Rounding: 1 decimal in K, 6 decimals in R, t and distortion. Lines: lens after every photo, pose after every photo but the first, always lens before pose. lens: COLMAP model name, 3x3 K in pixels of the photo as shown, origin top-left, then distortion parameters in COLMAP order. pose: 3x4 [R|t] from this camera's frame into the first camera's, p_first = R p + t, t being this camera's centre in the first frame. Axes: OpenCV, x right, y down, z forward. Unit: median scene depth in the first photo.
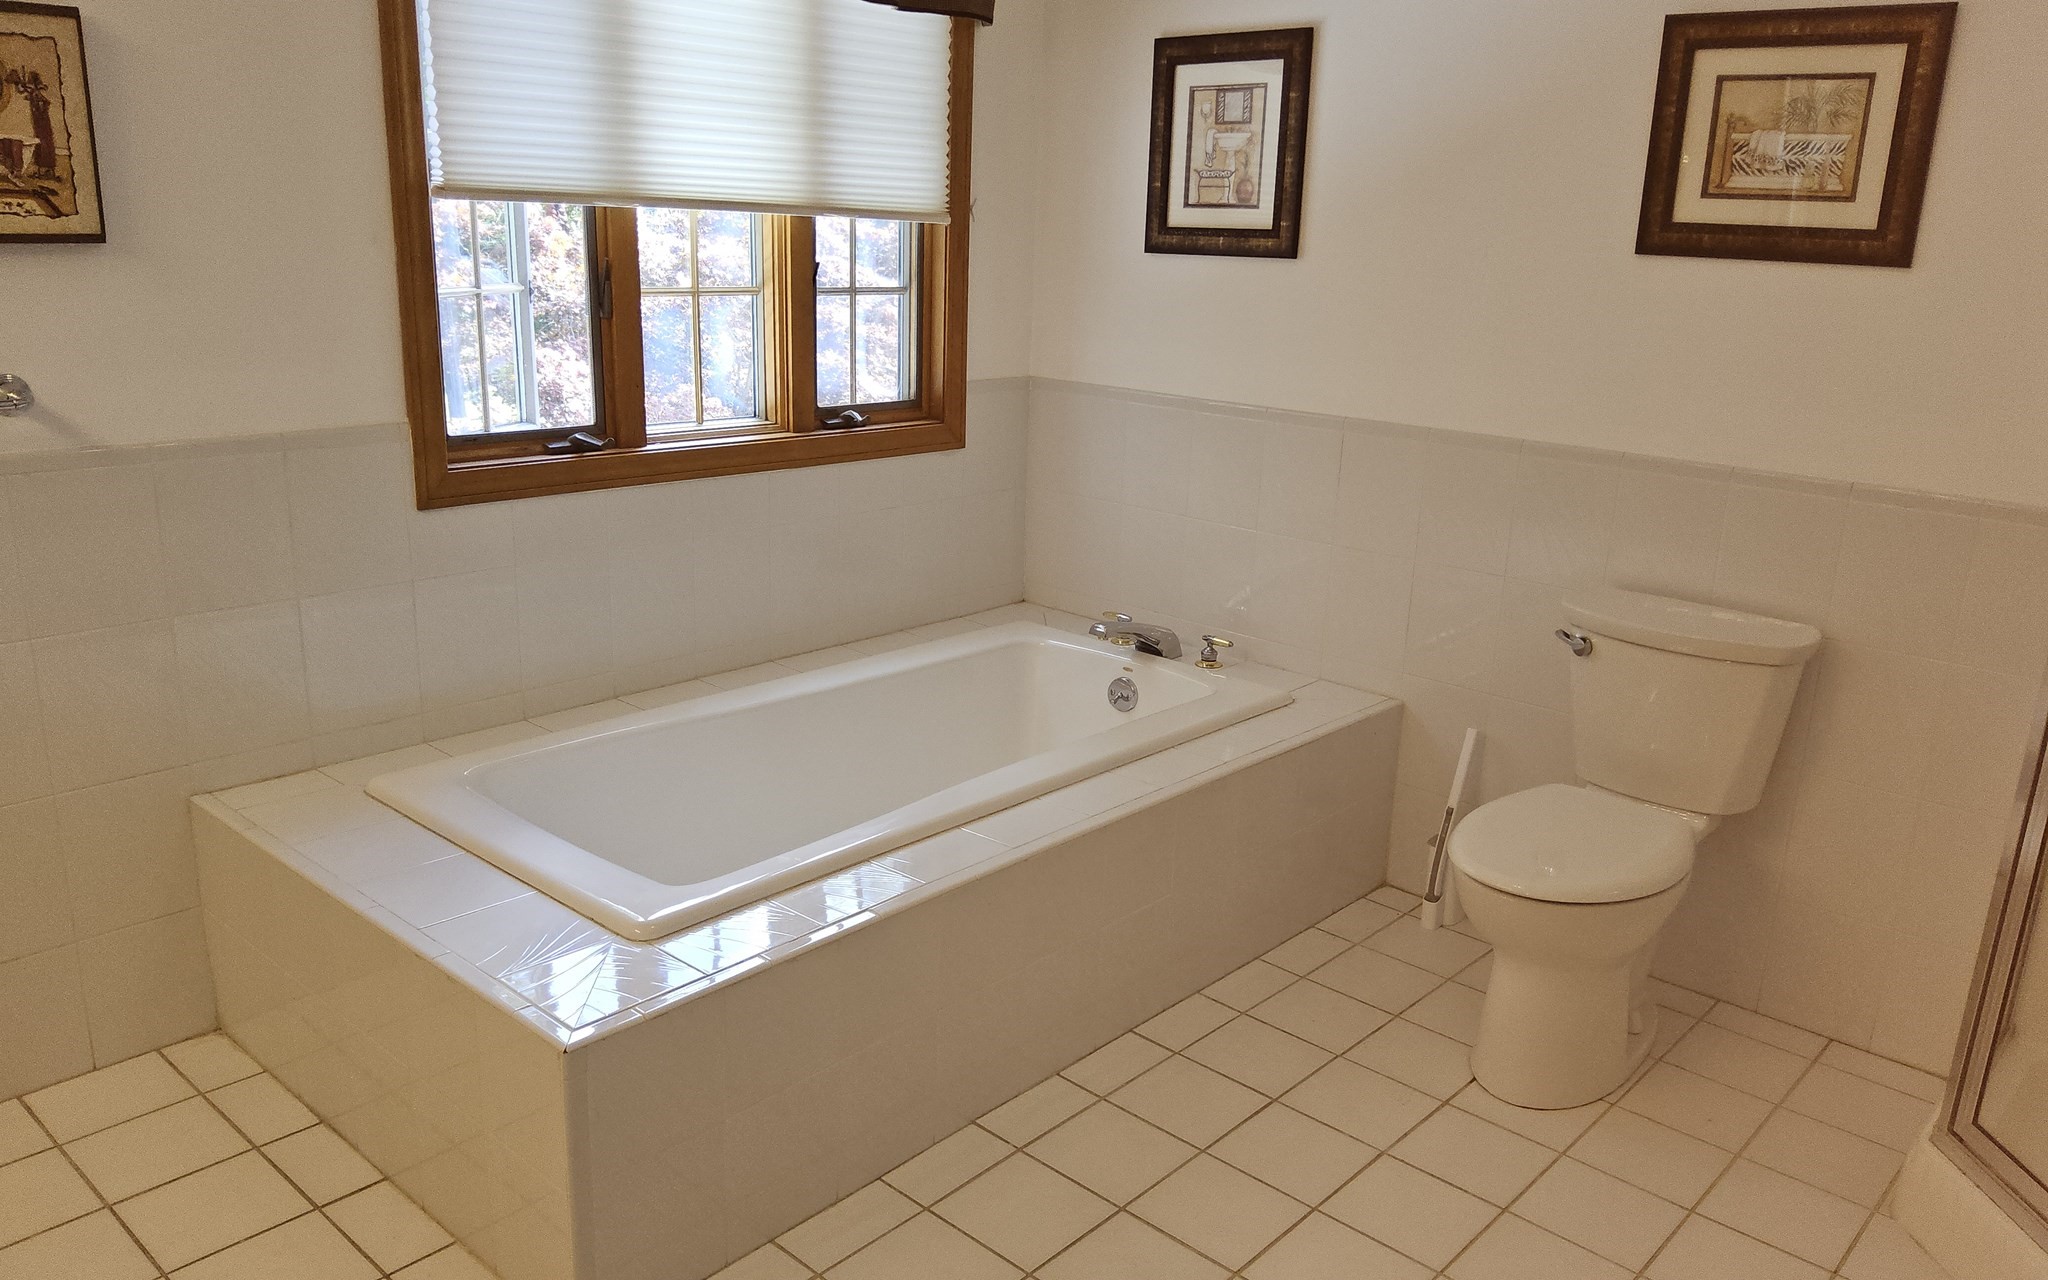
lens RADIAL K [[1550.6, 0, 1024.0], [0, 1550.6, 640.0], [0, 0, 1]] dist [0.028110, -0.054381]
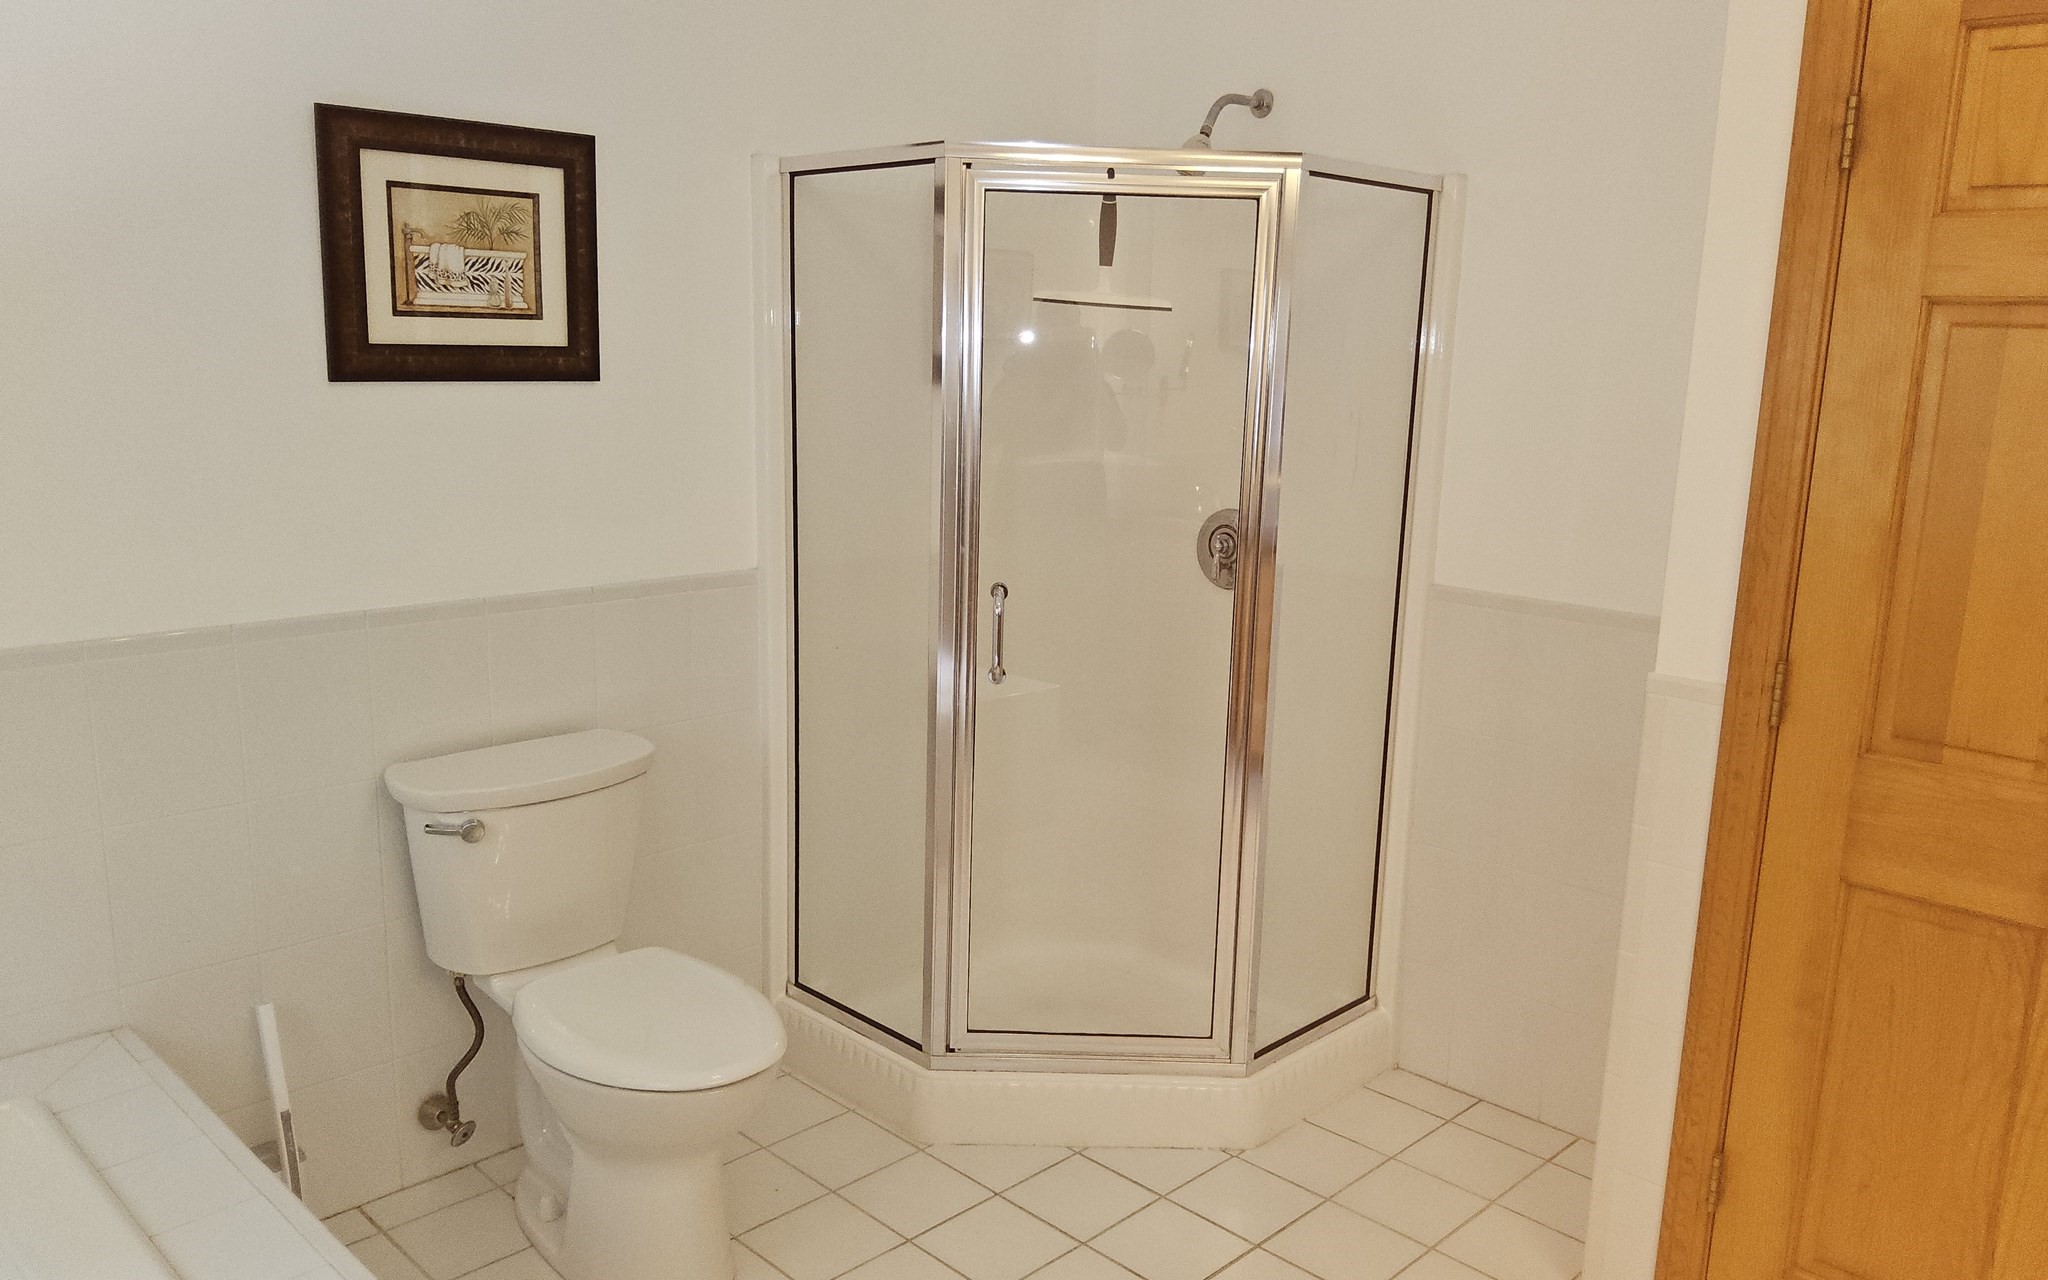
lens RADIAL K [[1550.6, 0, 1024.0], [0, 1550.6, 640.0], [0, 0, 1]] dist [0.028110, -0.054381]
pose [[0.049842, -0.232234, 0.971382, -0.465131], [0.245962, 0.945491, 0.213424, -0.217683], [-0.967997, 0.228286, 0.104246, 0.623144]]
